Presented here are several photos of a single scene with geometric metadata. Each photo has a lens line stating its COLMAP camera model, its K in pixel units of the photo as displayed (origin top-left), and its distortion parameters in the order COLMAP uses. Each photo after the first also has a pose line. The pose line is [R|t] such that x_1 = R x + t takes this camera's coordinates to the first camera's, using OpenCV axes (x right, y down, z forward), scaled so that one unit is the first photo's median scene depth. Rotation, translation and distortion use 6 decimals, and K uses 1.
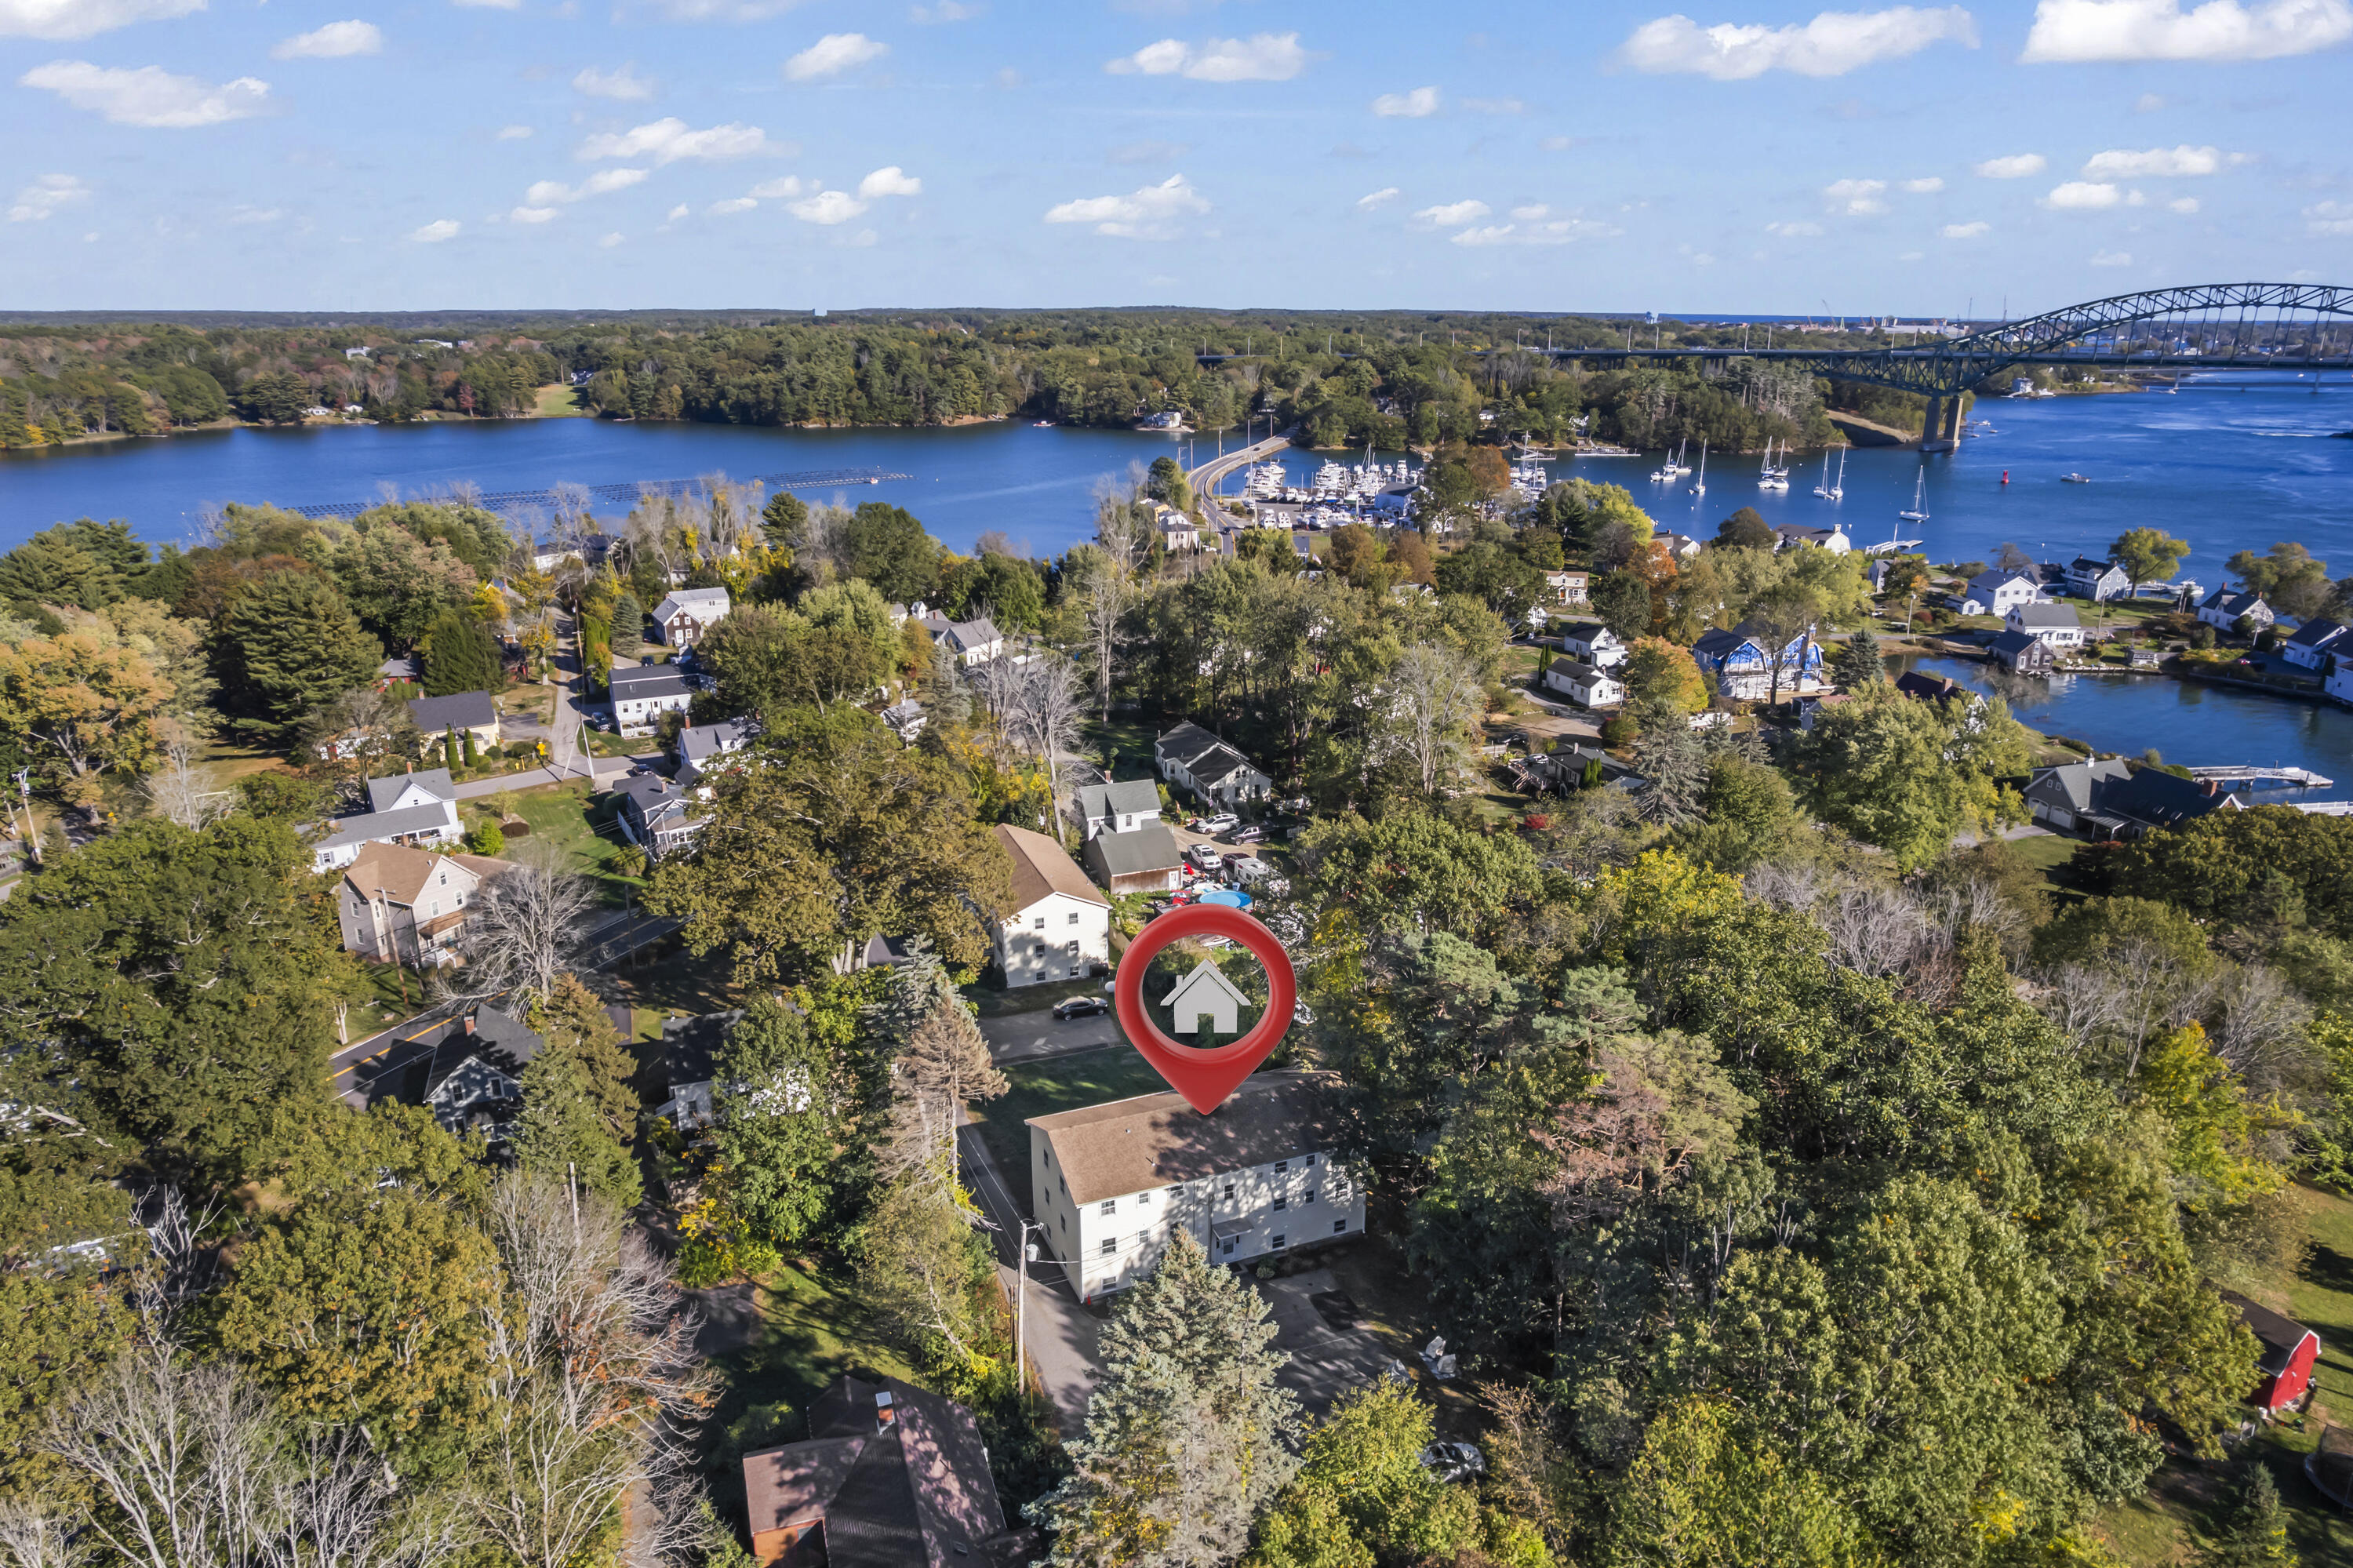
lens RADIAL K [[1505.1, 0, 1176.5], [0, 1505.1, 784.0], [0, 0, 1]] dist [-0.018392, -0.002073]
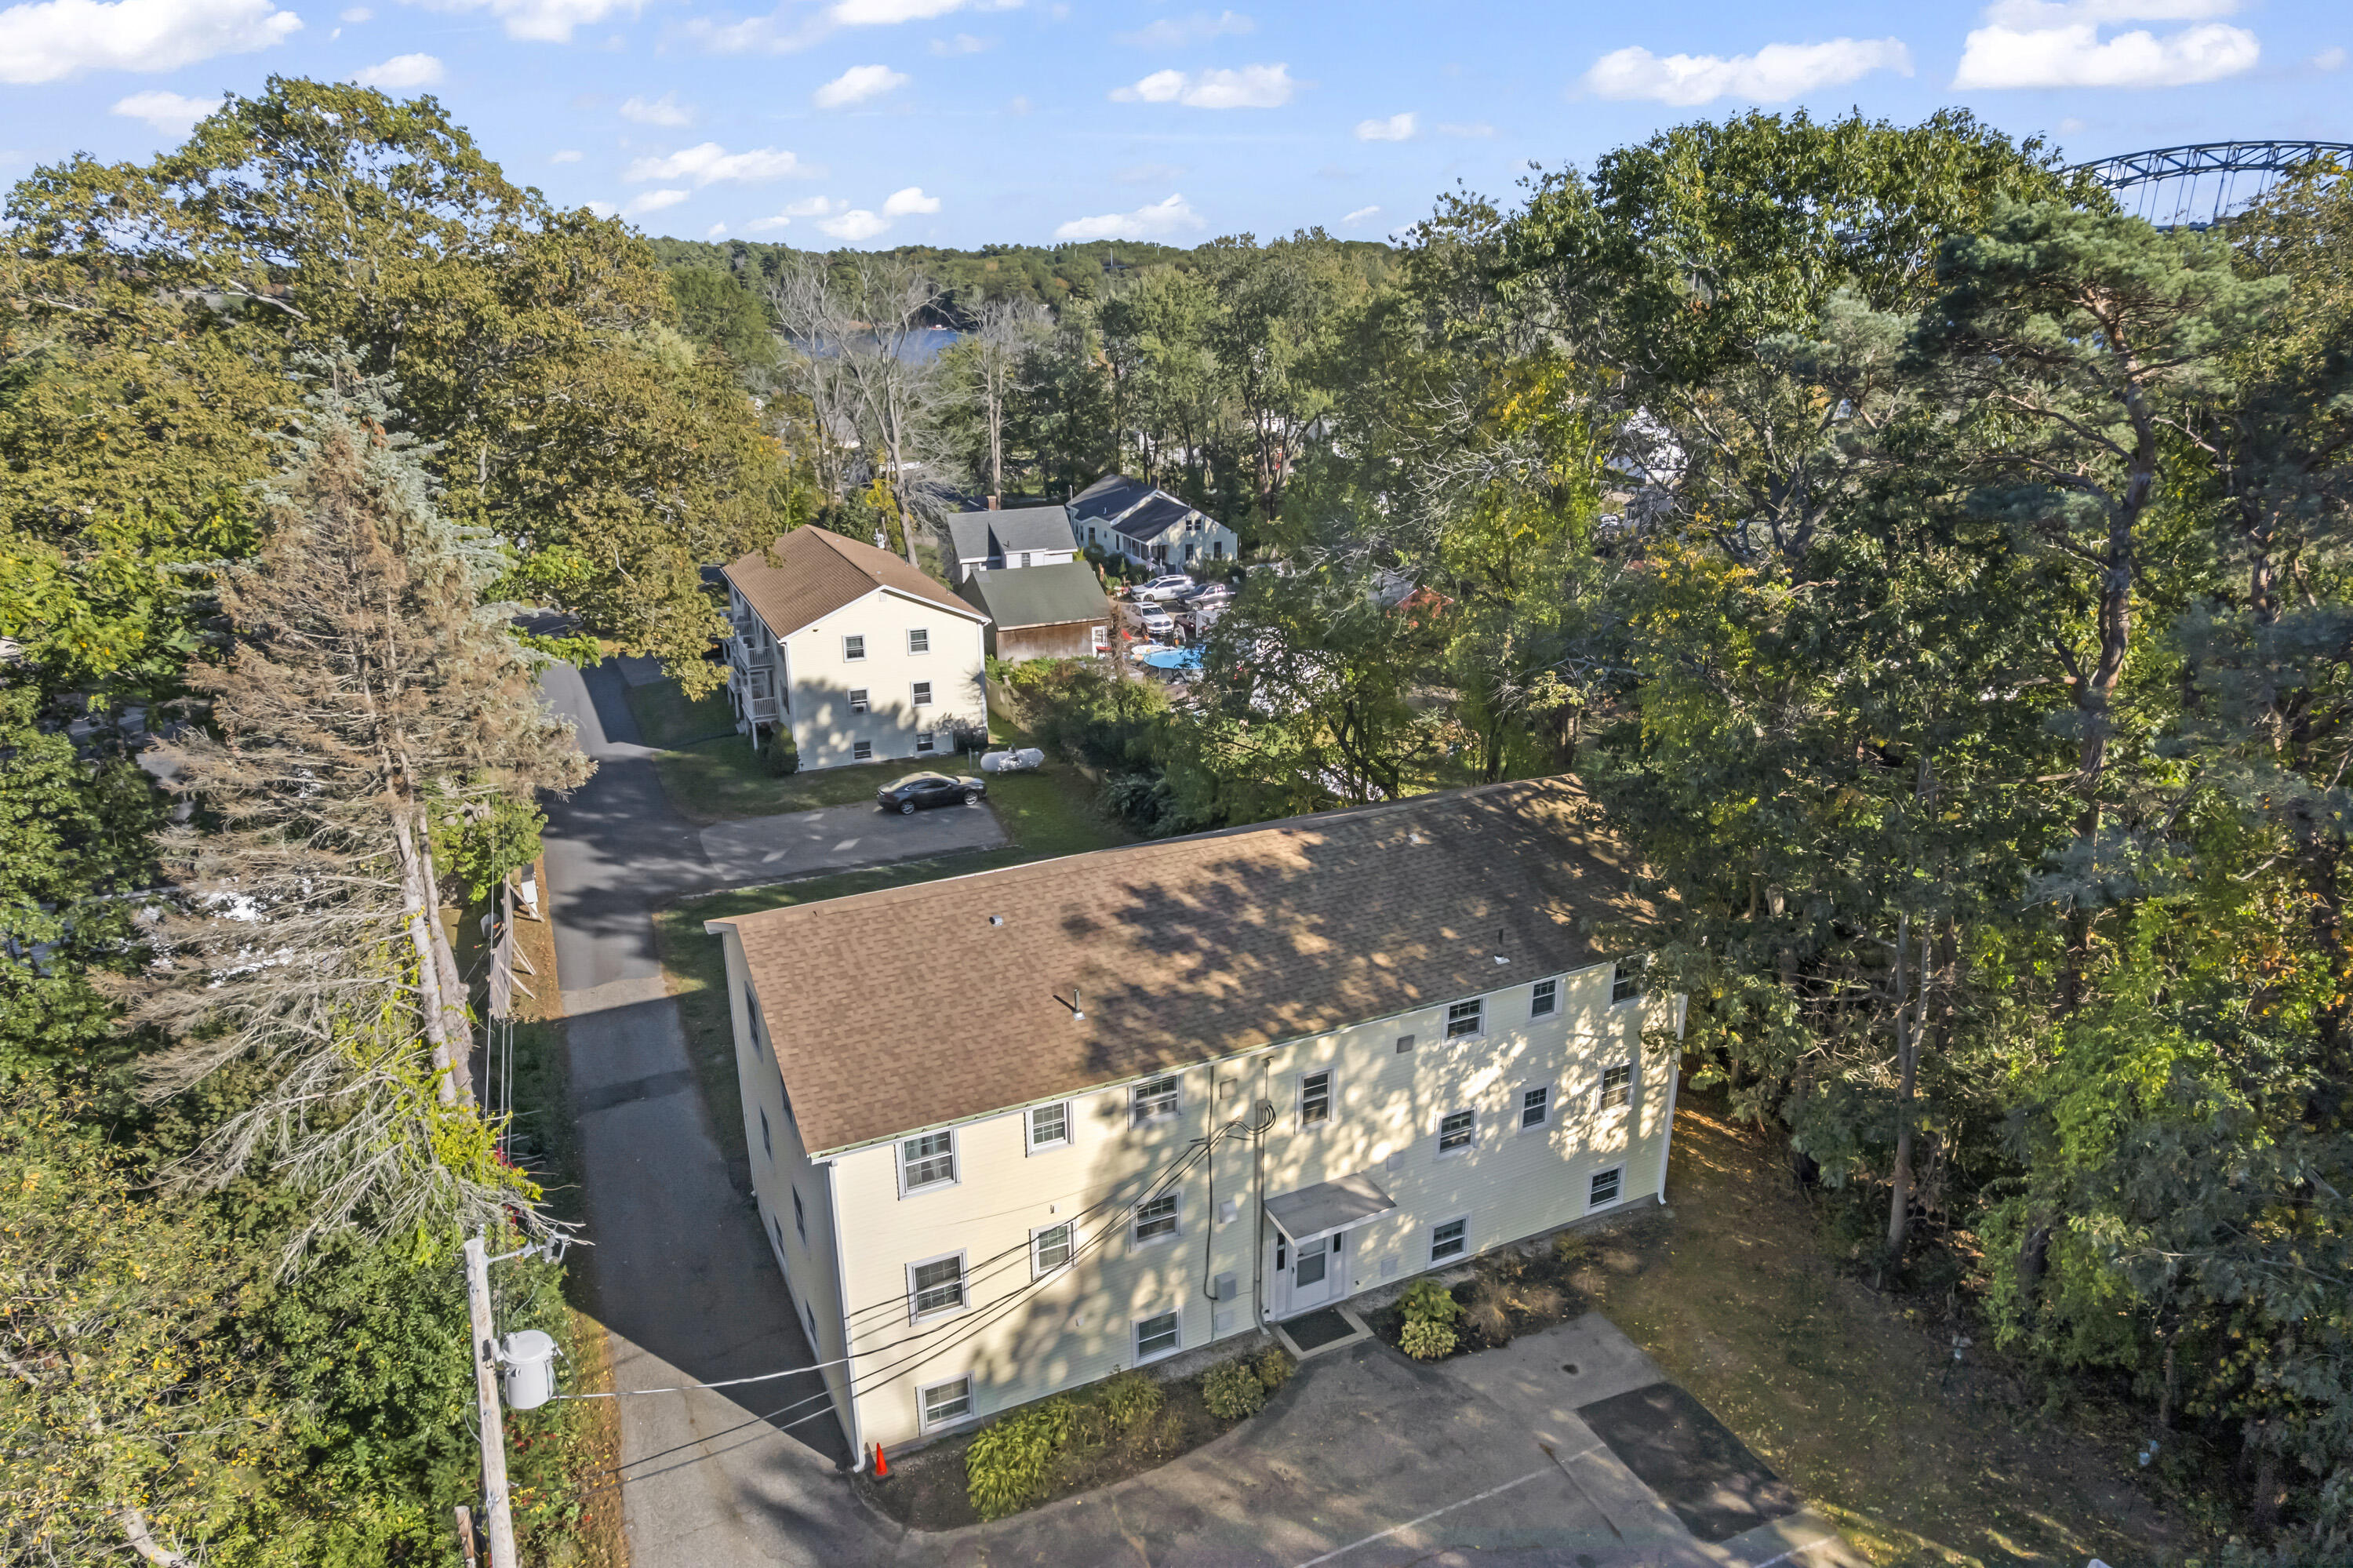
lens RADIAL K [[1505.1, 0, 1176.5], [0, 1505.1, 784.0], [0, 0, 1]] dist [-0.018392, -0.002073]
pose [[0.998132, -0.025625, 0.055465, -0.007115], [0.024224, 0.999374, 0.025801, 0.127409], [-0.056092, -0.024409, 0.998127, 0.444972]]
